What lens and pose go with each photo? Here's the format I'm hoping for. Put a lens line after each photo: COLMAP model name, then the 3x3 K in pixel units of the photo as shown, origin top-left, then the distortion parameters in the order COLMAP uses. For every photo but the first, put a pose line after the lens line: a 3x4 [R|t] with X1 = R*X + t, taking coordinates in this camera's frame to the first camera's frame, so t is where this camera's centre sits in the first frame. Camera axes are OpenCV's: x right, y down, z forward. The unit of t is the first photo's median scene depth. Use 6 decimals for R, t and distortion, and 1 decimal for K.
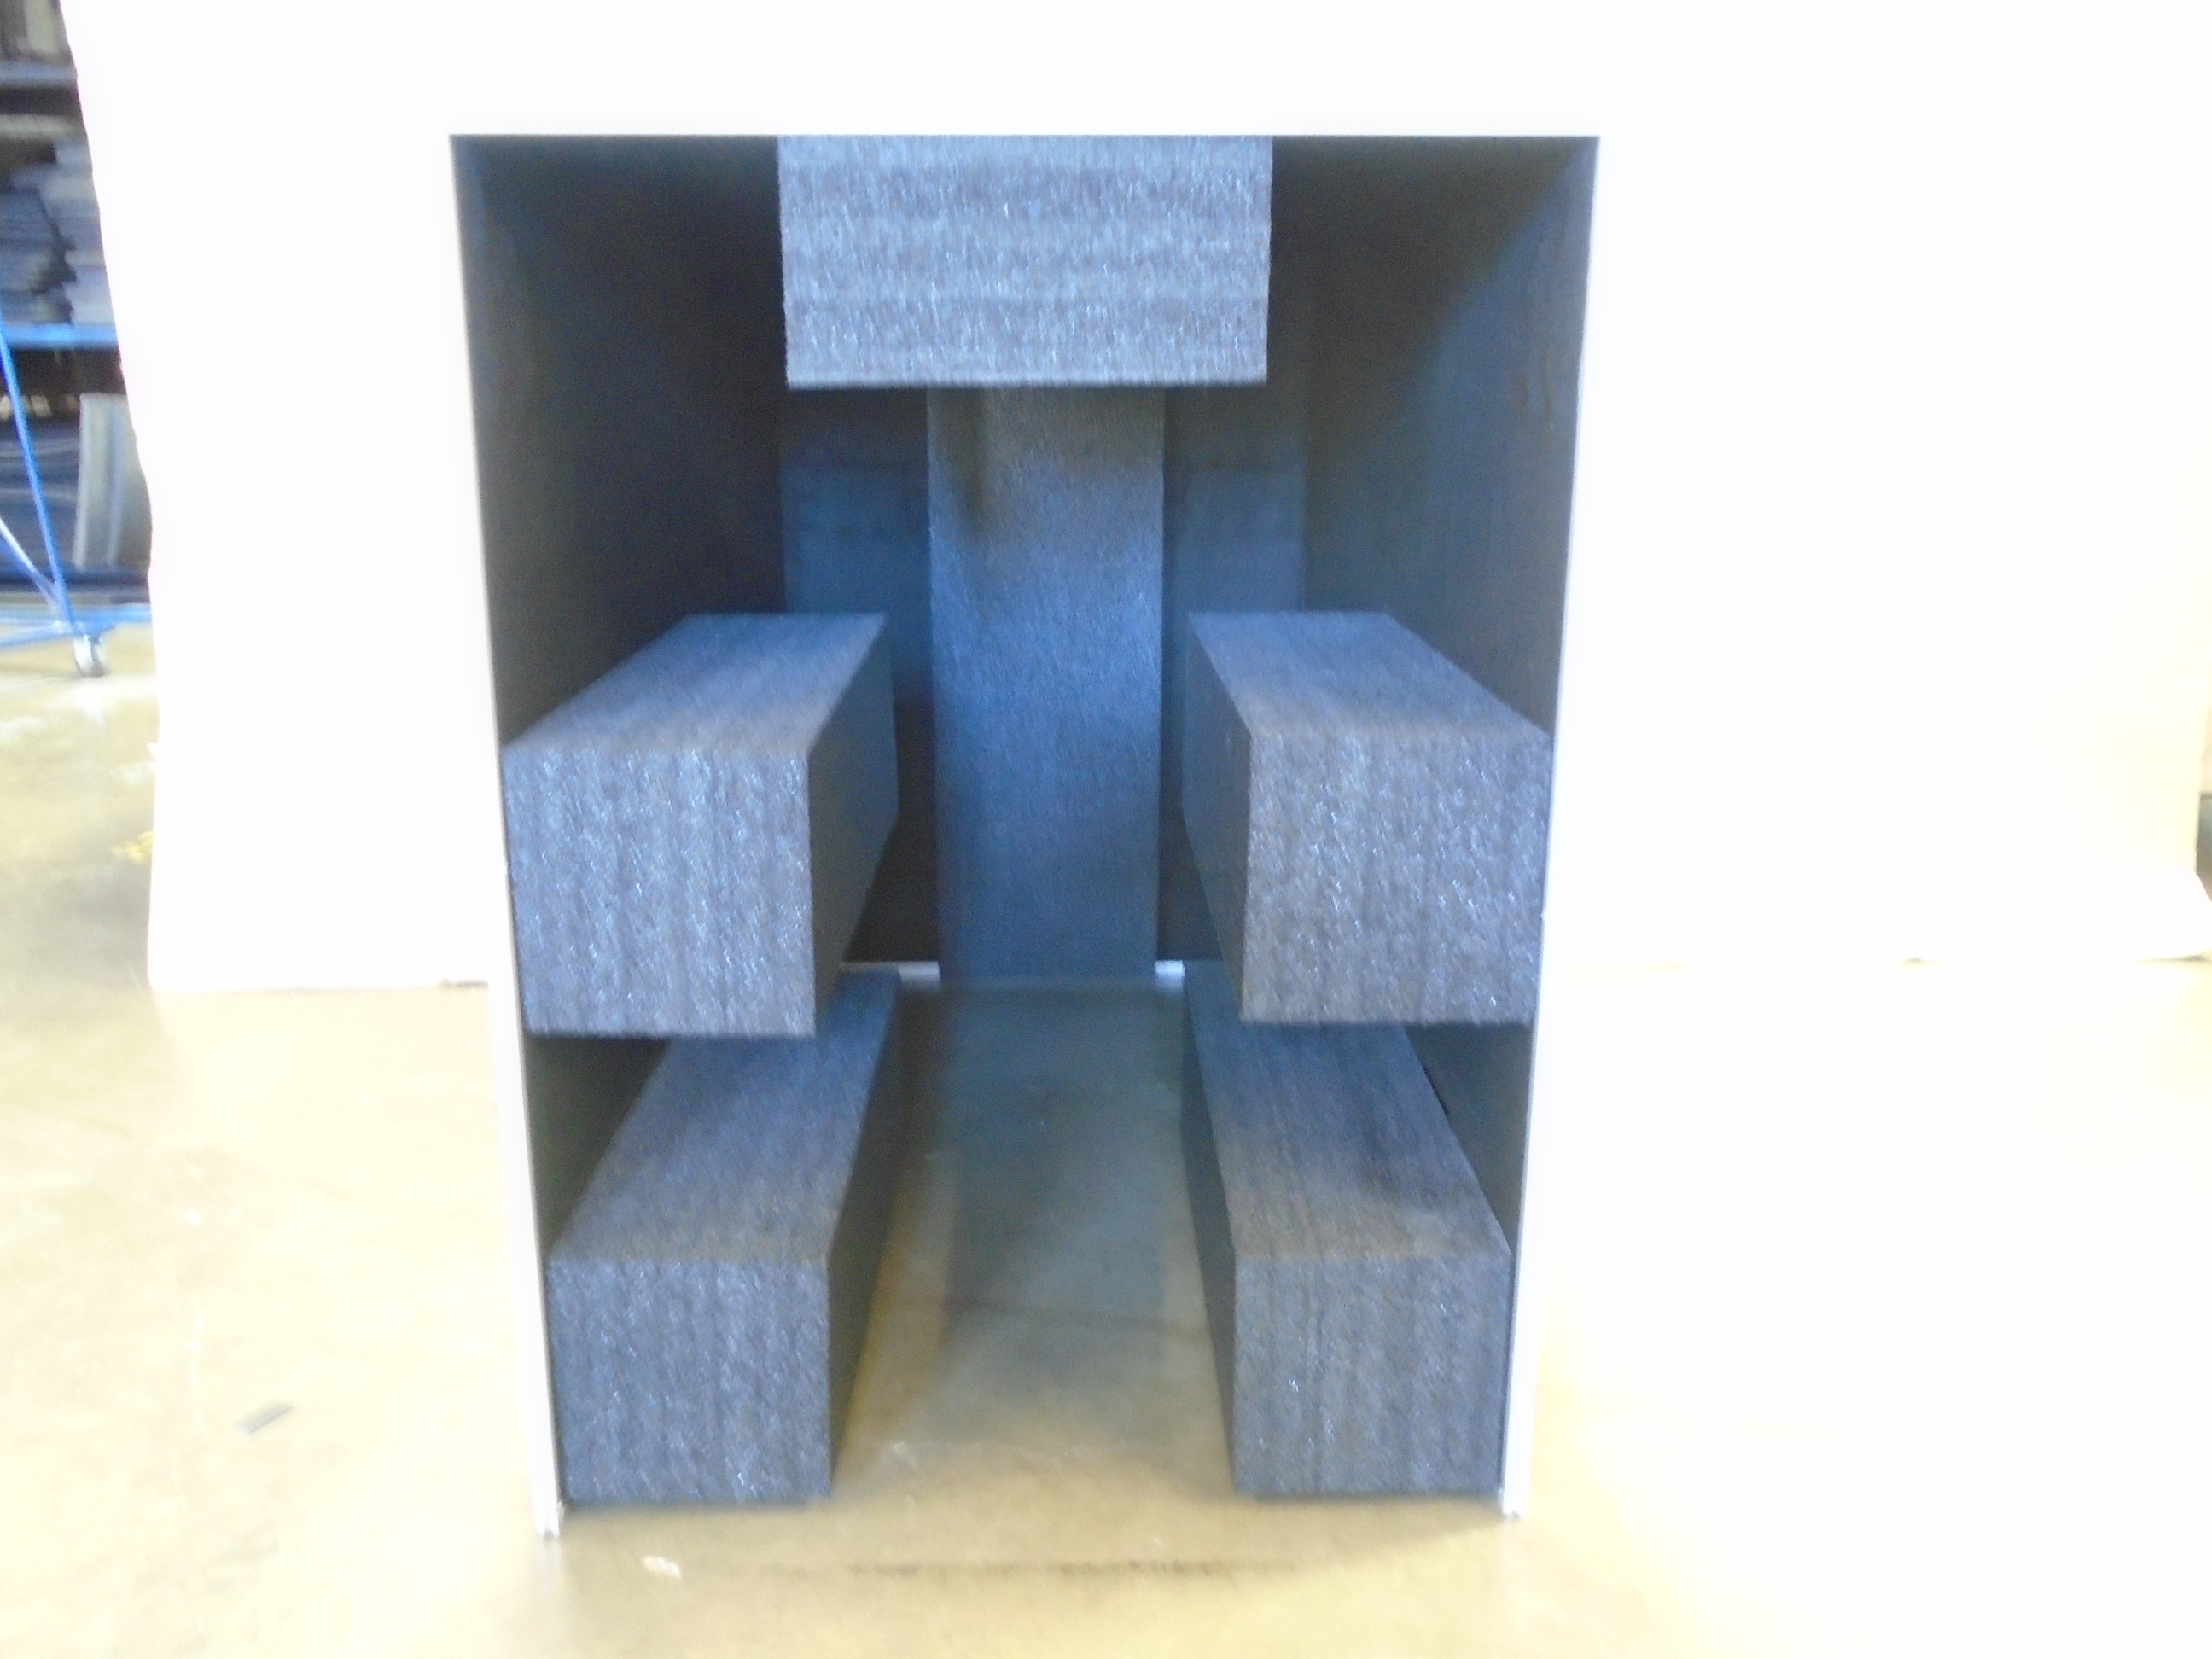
lens RADIAL K [[1703.0, 0, 1105.5], [0, 1703.0, 835.4], [0, 0, 1]] dist [-0.006720, -0.001575]
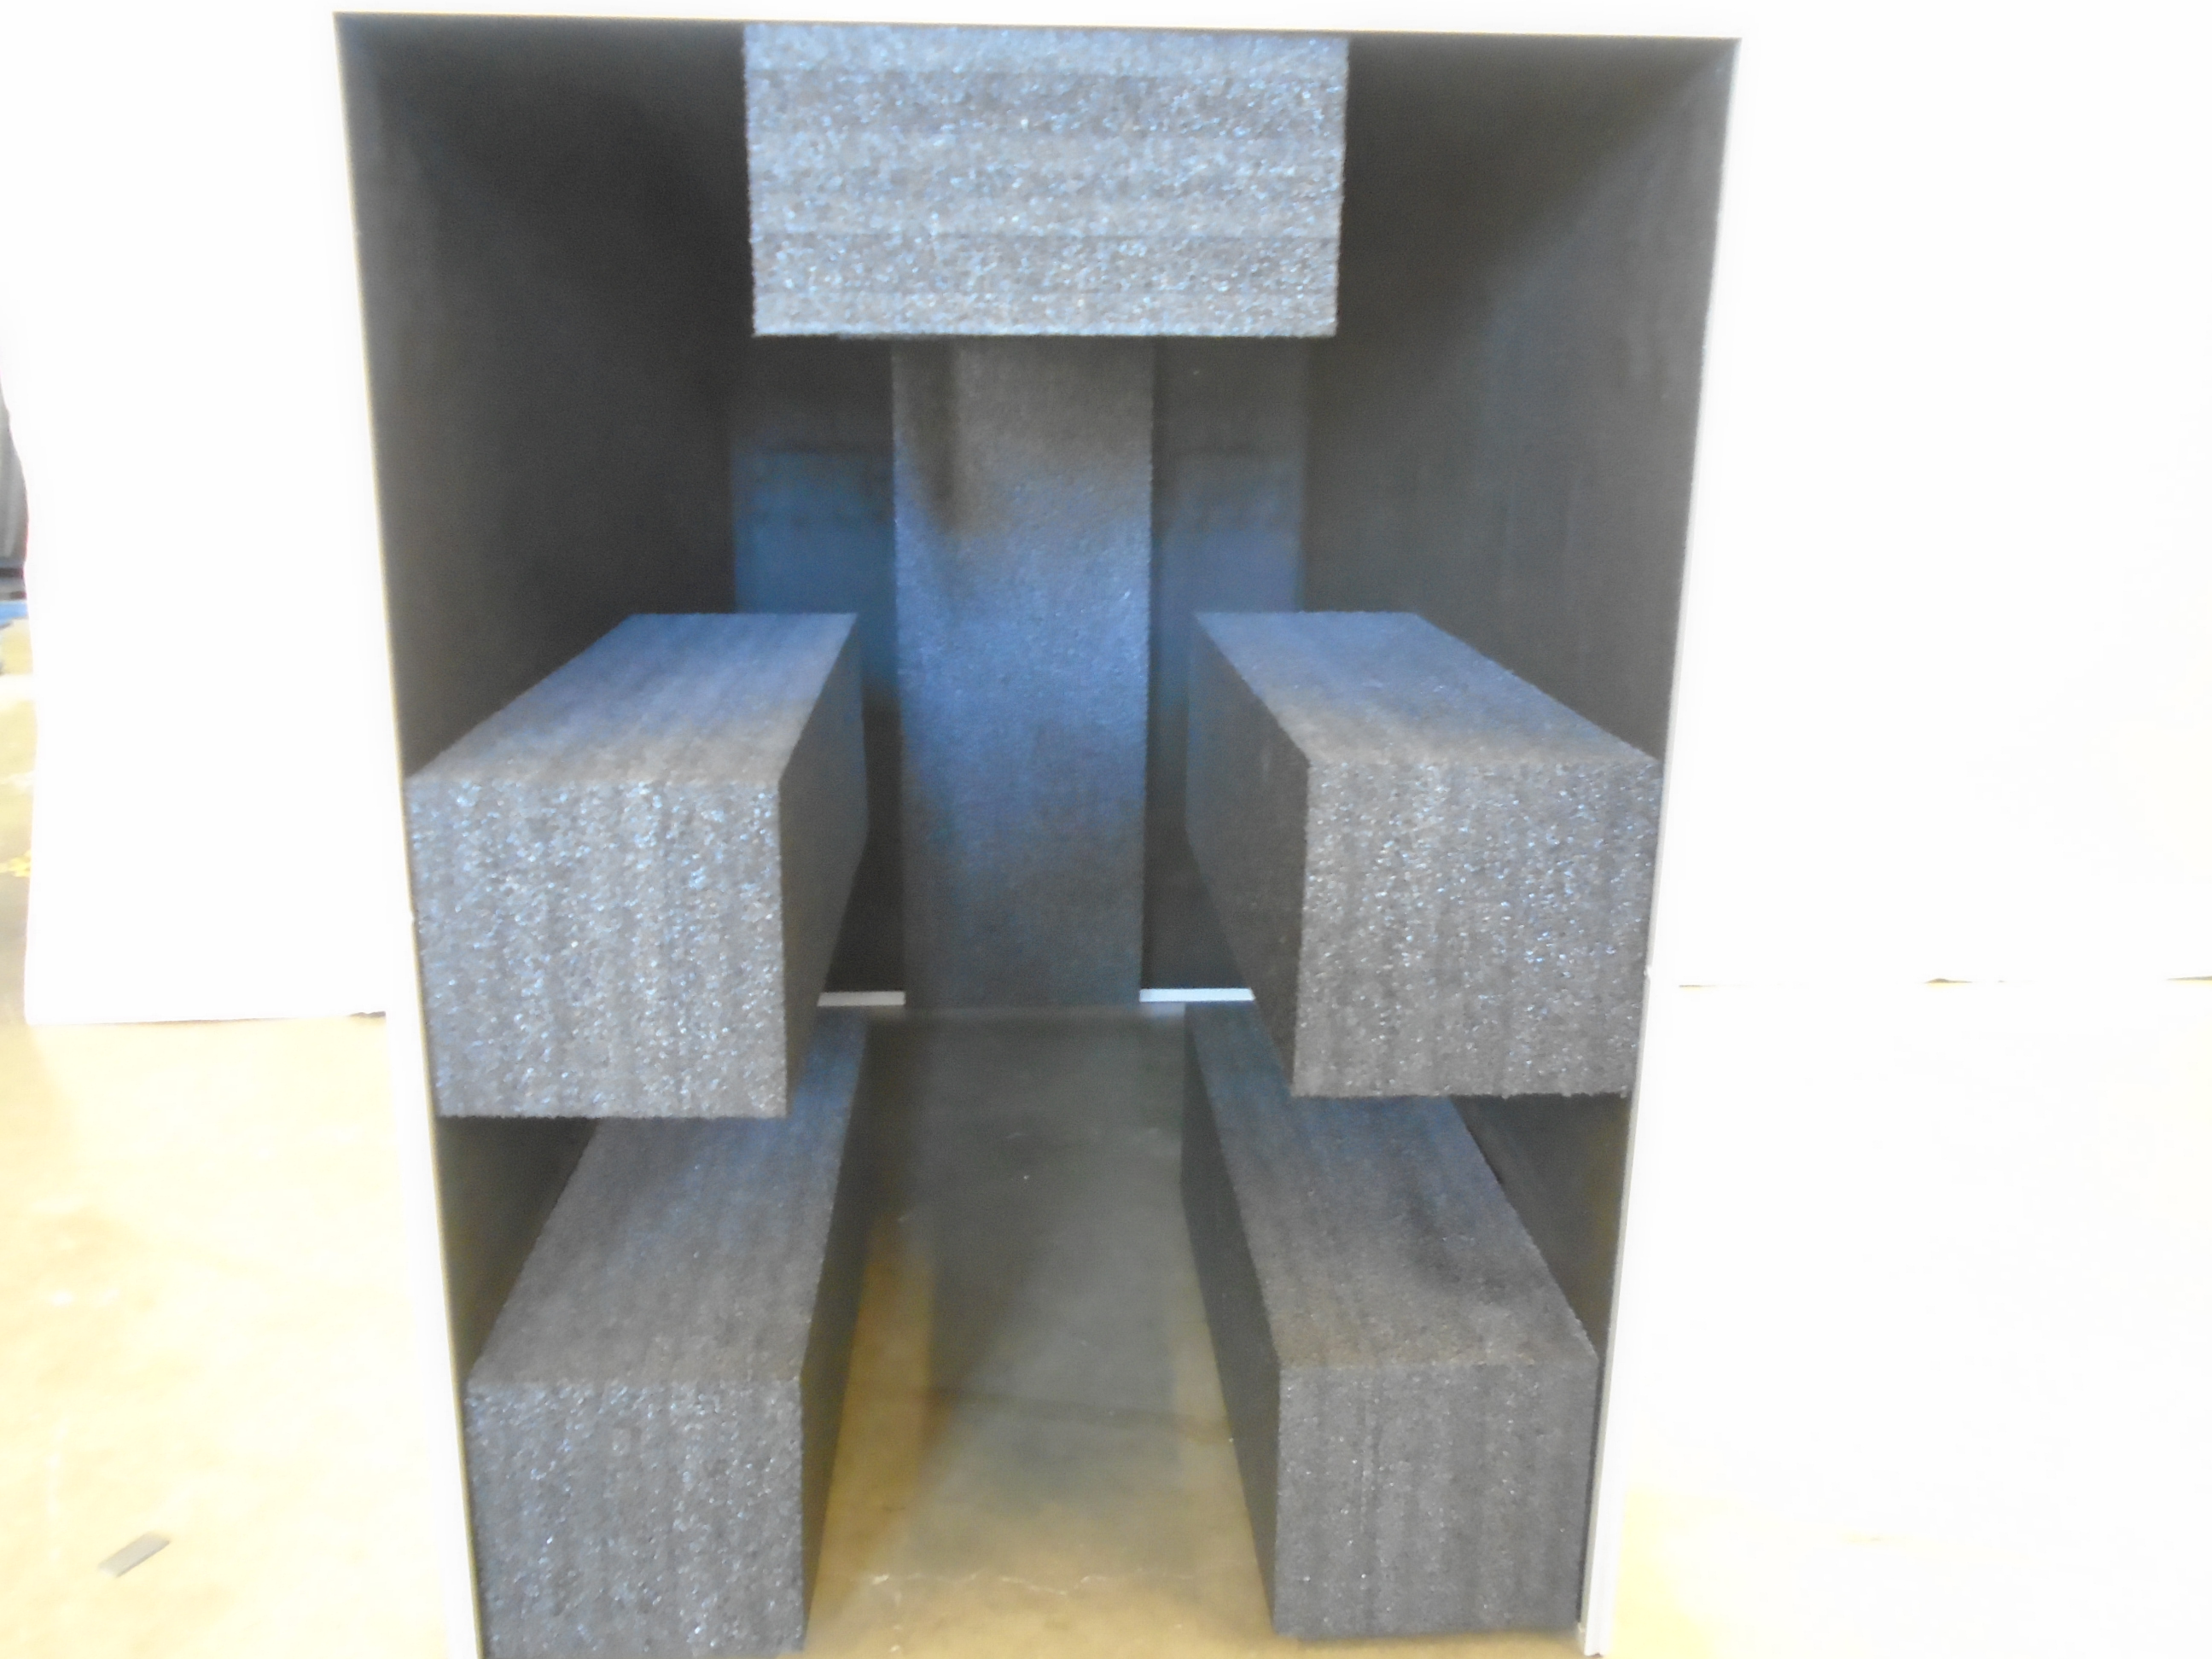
lens RADIAL K [[1703.0, 0, 1107.1], [0, 1703.0, 833.4], [0, 0, 1]] dist [-0.006720, -0.001575]
pose [[0.999350, -0.002129, 0.035998, -0.040771], [0.002045, 0.999995, 0.002366, -0.022861], [-0.036002, -0.002291, 0.999349, 0.149036]]
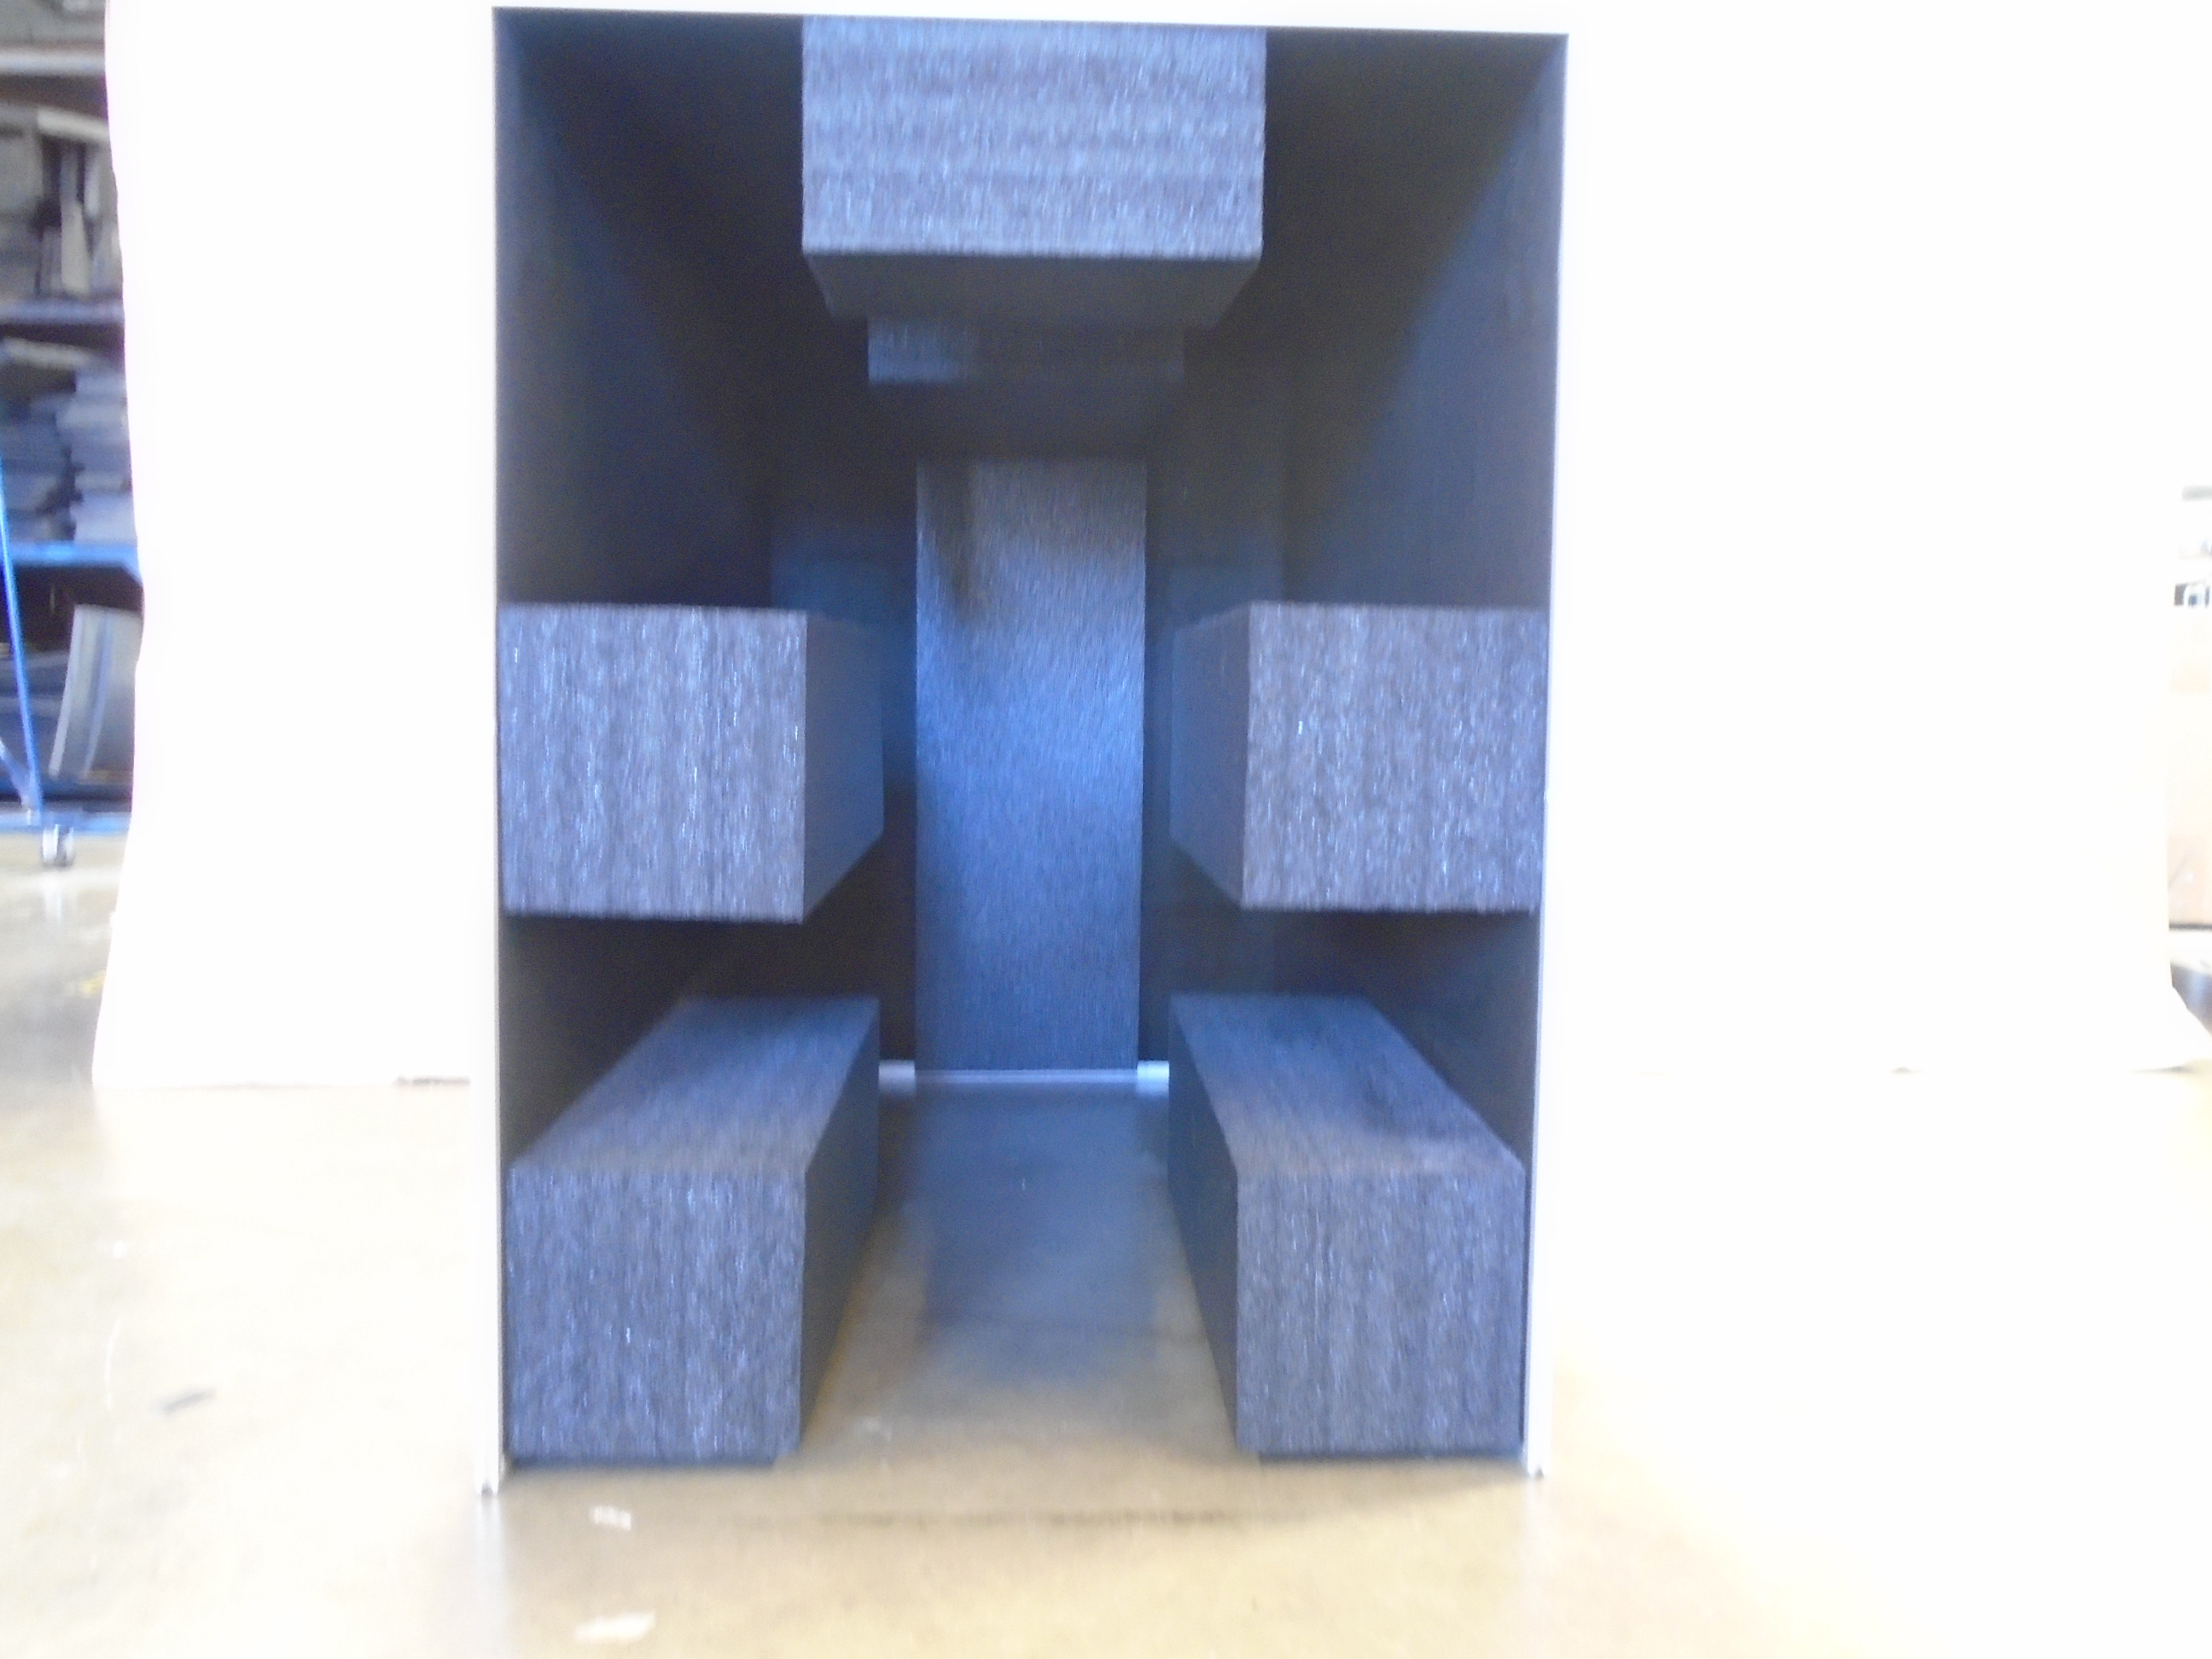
lens RADIAL K [[1703.0, 0, 1107.7], [0, 1703.0, 834.1], [0, 0, 1]] dist [-0.006720, -0.001575]
pose [[0.999755, 0.006913, 0.021044, -0.017013], [-0.003020, 0.983718, -0.179693, 0.232649], [-0.021943, 0.179585, 0.983498, 0.032829]]
